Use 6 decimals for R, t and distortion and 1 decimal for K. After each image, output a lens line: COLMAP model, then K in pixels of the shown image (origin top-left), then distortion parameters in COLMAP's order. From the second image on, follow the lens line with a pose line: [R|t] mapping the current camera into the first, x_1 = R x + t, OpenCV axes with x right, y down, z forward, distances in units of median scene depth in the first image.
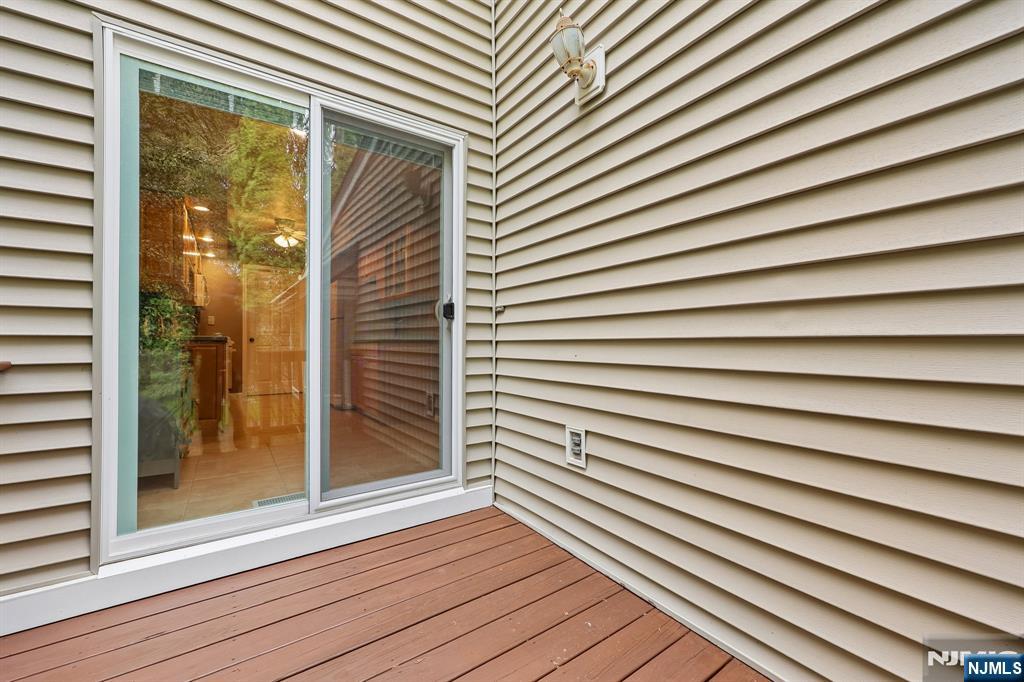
lens RADIAL K [[414.1, 0, 511.3], [0, 414.1, 337.7], [0, 0, 1]] dist [-0.001338, 0.000031]
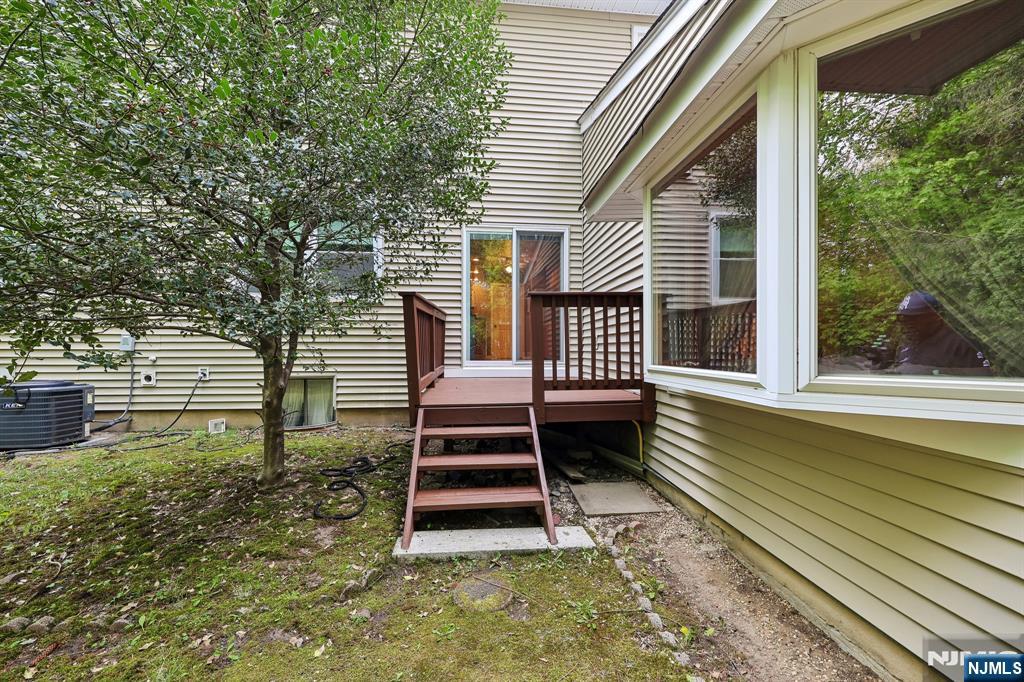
lens RADIAL K [[414.1, 0, 515.3], [0, 414.1, 344.1], [0, 0, 1]] dist [-0.001338, 0.000031]
pose [[0.873785, -0.000053, -0.486312, 0.889156], [0.001105, 0.999998, 0.001877, 0.232084], [0.486311, -0.002178, 0.873783, -1.453439]]
